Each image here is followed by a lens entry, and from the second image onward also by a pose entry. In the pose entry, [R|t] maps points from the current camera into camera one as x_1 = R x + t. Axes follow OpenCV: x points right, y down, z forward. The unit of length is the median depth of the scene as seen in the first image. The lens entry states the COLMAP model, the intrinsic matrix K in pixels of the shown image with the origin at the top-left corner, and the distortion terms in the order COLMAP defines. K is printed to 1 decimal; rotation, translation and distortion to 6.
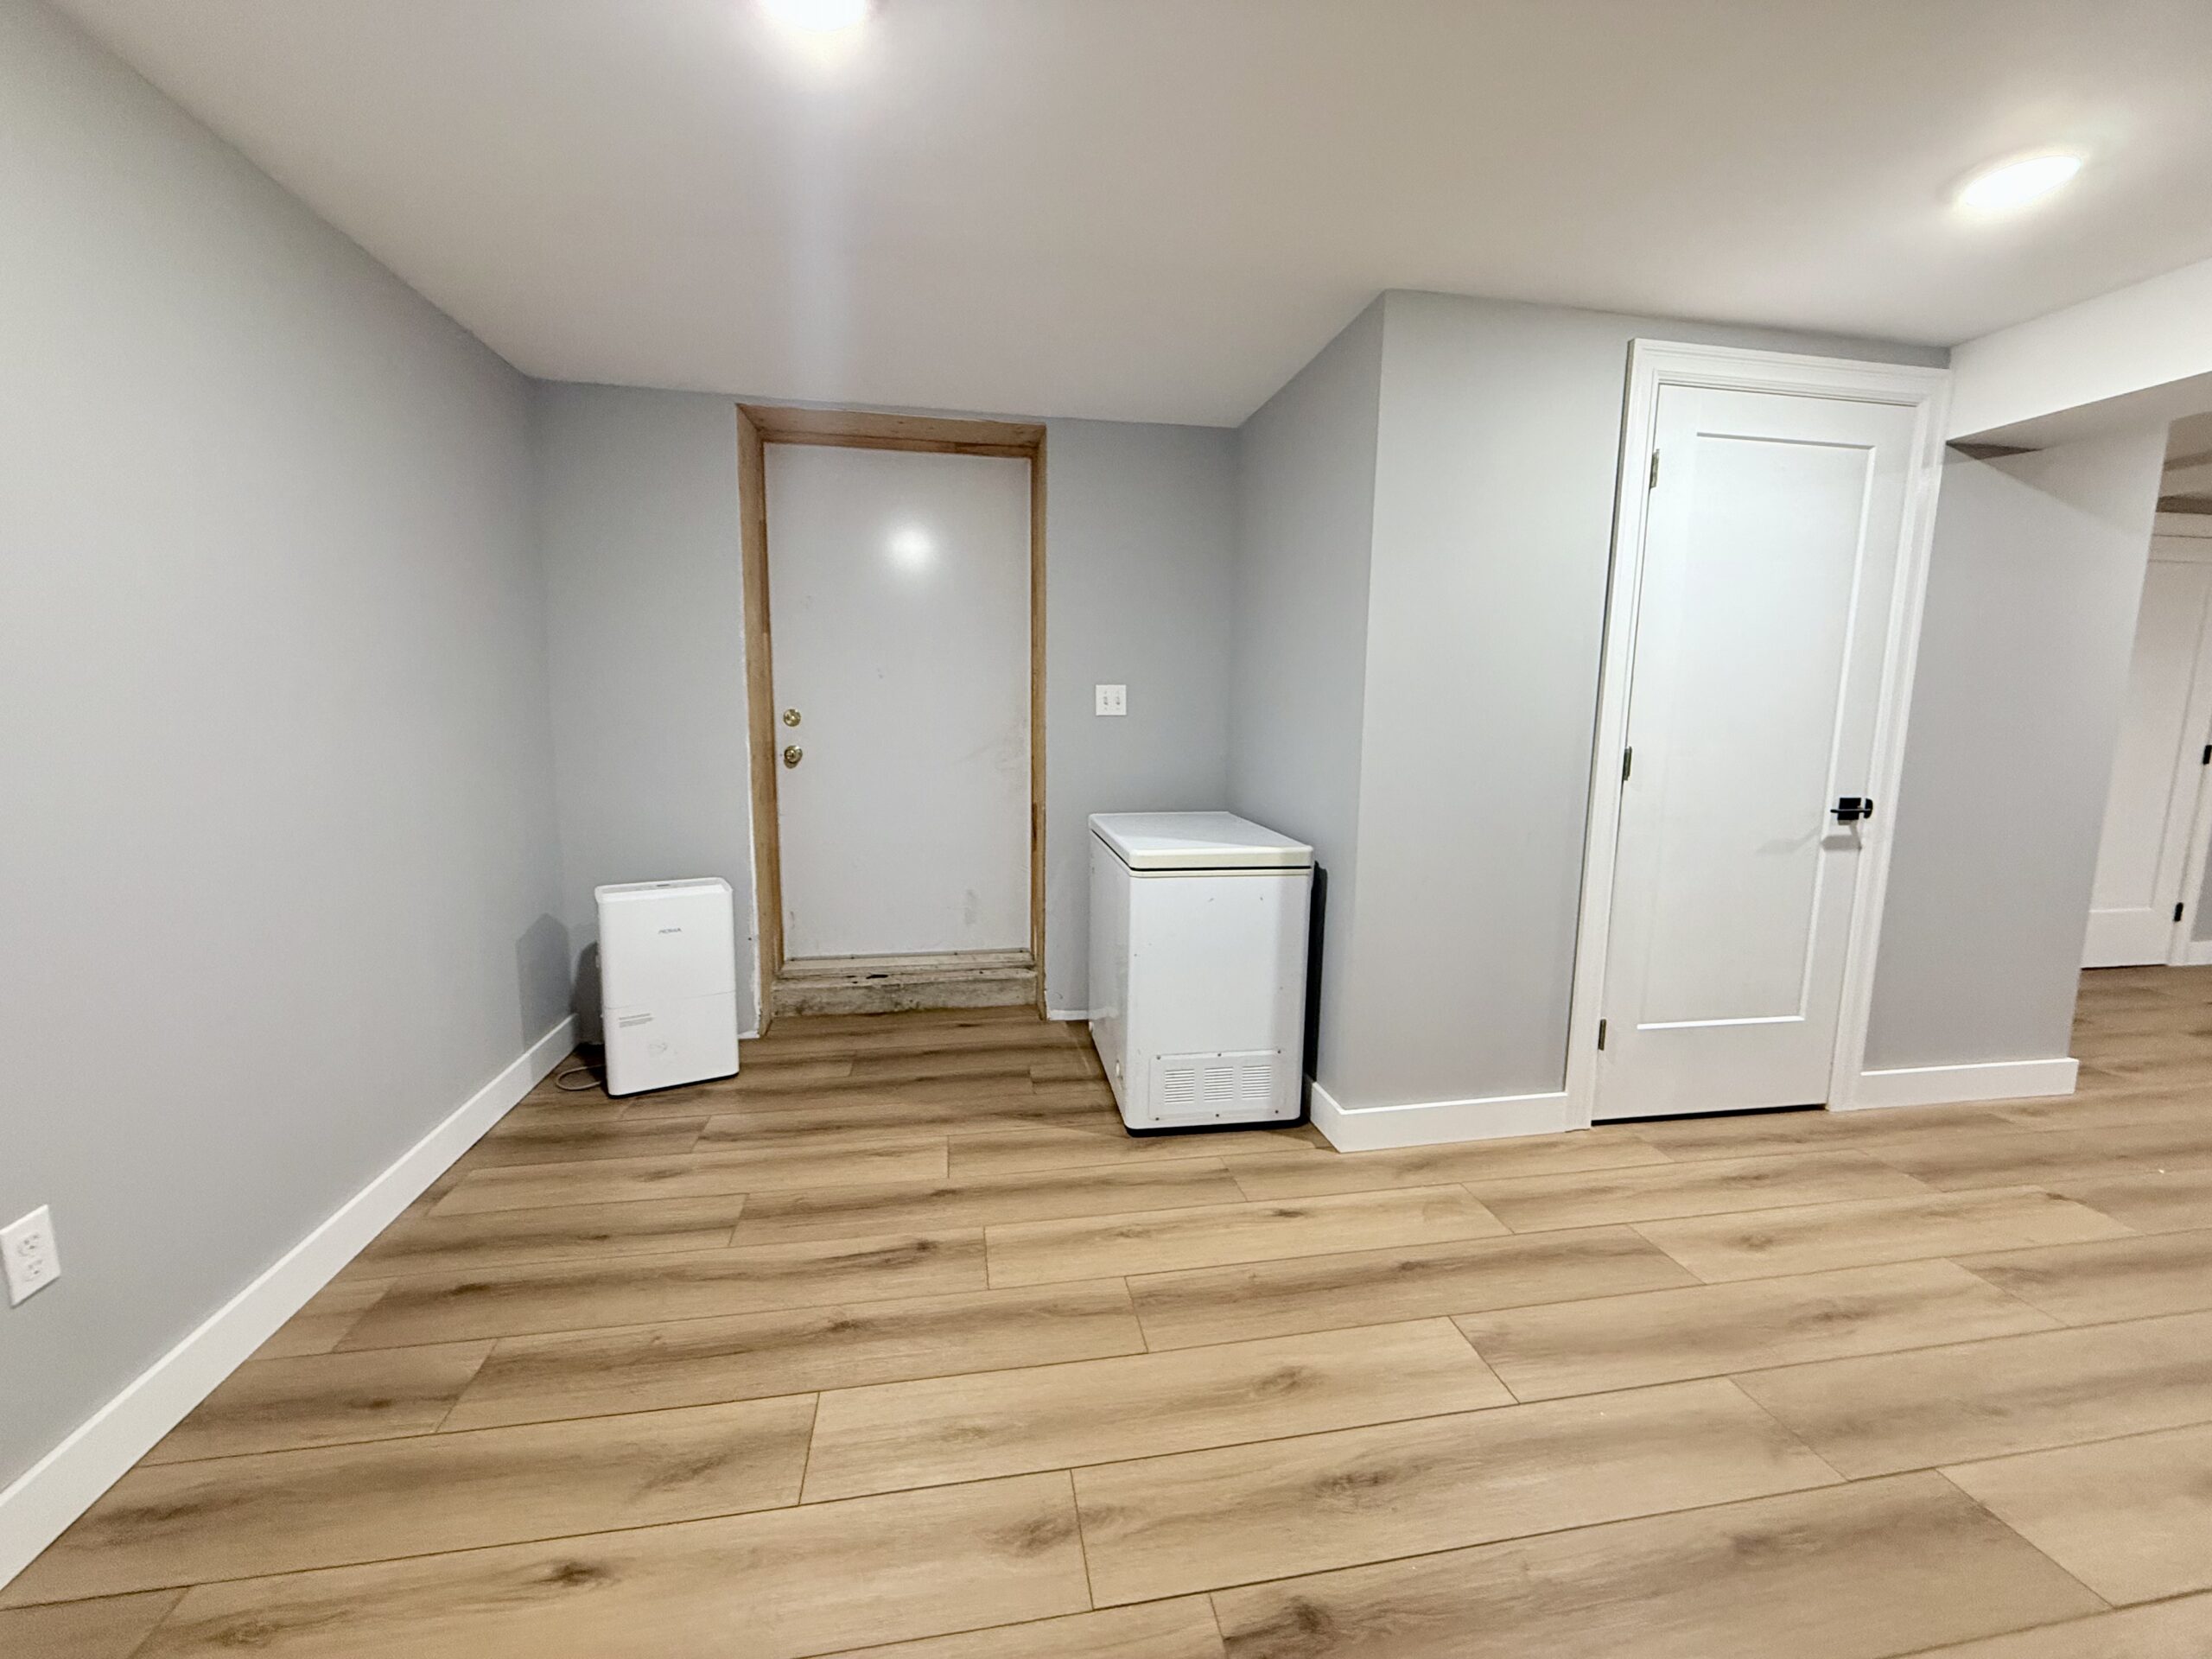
lens RADIAL K [[878.0, 0, 1095.8], [0, 878.0, 826.2], [0, 0, 1]] dist [-0.002590, 0.000163]
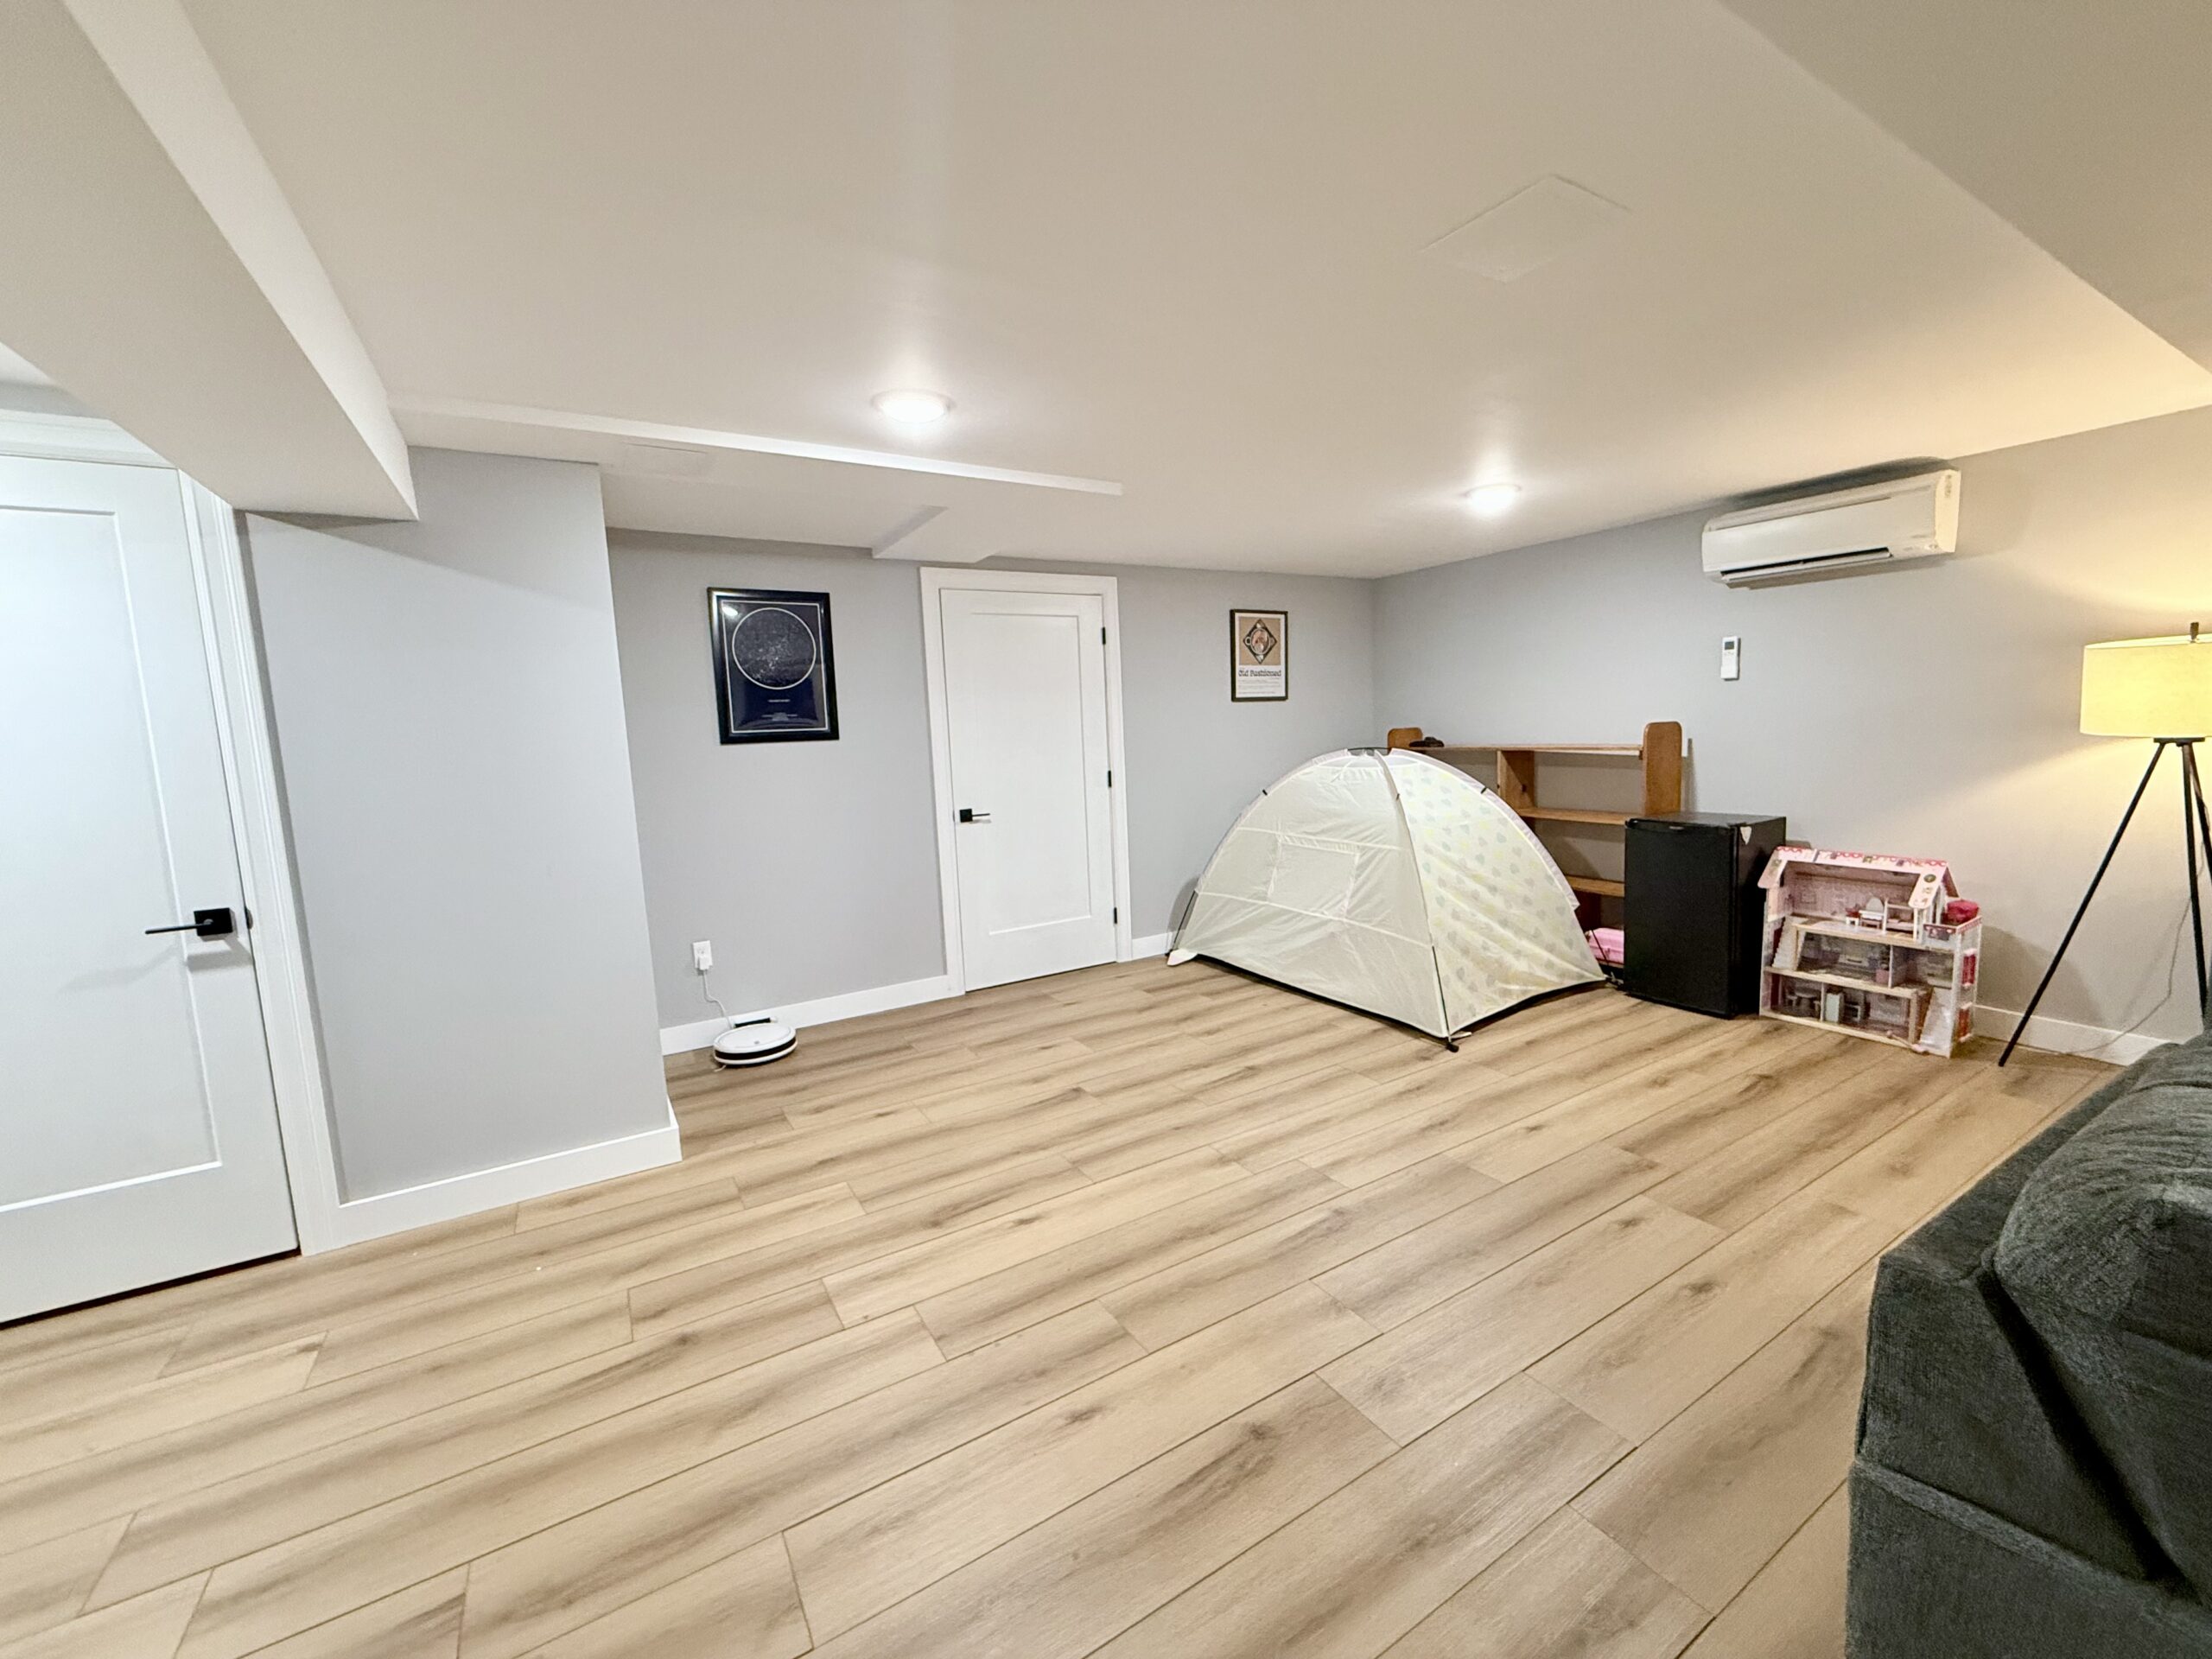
lens RADIAL K [[878.0, 0, 1099.8], [0, 878.0, 827.8], [0, 0, 1]] dist [-0.002590, 0.000163]
pose [[0.933274, -0.089313, 0.347883, 1.662918], [0.096482, 0.995329, -0.003301, -0.030277], [-0.345963, 0.036645, 0.937532, -0.153384]]
